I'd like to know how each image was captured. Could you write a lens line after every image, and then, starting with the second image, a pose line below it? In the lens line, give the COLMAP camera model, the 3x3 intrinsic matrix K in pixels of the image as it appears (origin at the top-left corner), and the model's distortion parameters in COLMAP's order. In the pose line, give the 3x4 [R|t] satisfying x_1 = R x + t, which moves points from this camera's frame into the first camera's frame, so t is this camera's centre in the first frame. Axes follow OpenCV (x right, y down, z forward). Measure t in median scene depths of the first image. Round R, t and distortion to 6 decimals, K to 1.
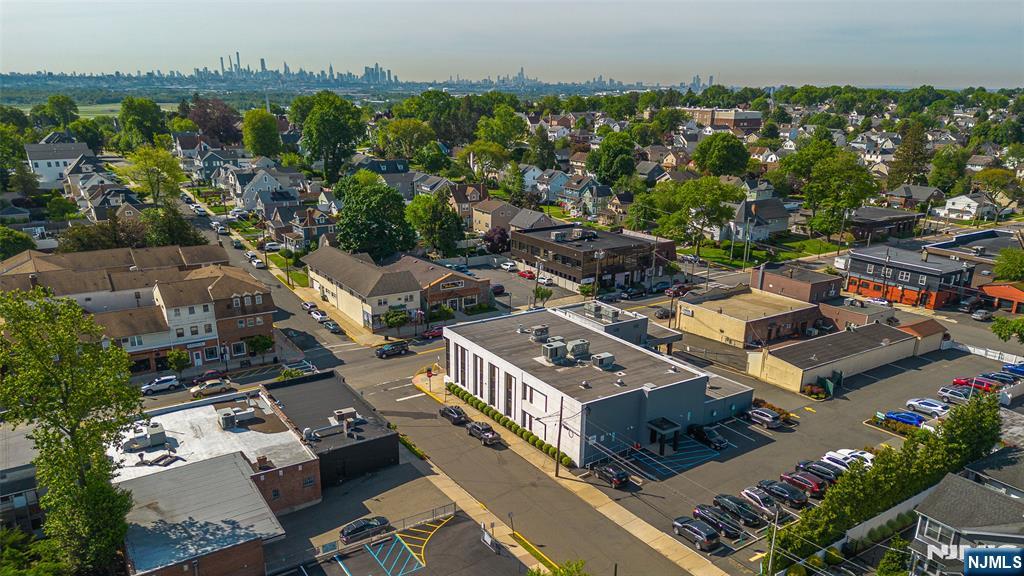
lens RADIAL K [[742.2, 0, 515.4], [0, 742.2, 332.4], [0, 0, 1]] dist [0.094117, -0.101187]
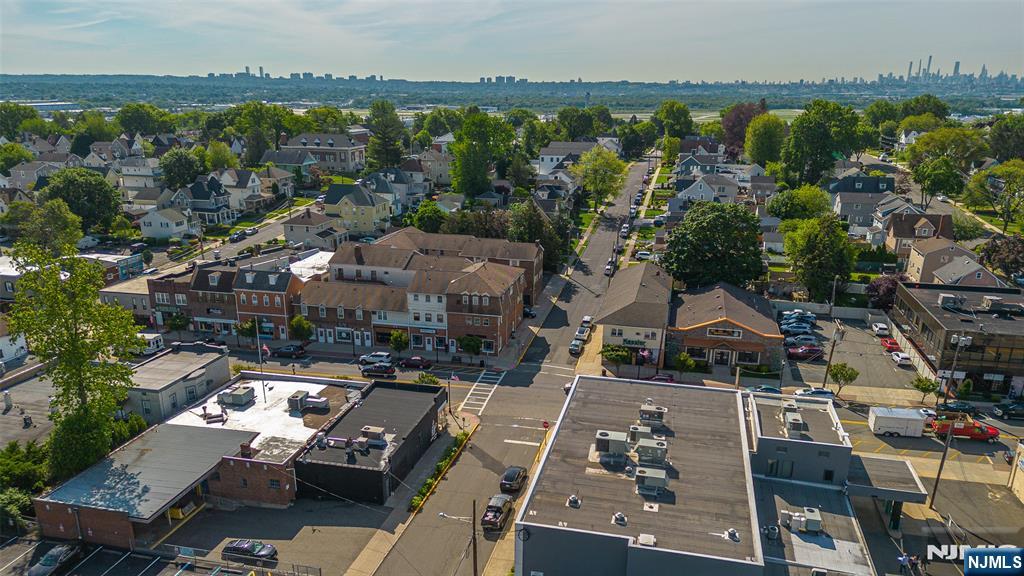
lens RADIAL K [[742.2, 0, 515.4], [0, 742.2, 332.4], [0, 0, 1]] dist [0.094117, -0.101187]
pose [[0.691756, 0.224715, -0.686278, 0.382672], [-0.229851, 0.969441, 0.085749, -0.100256], [0.684575, 0.098424, 0.722267, 0.327669]]
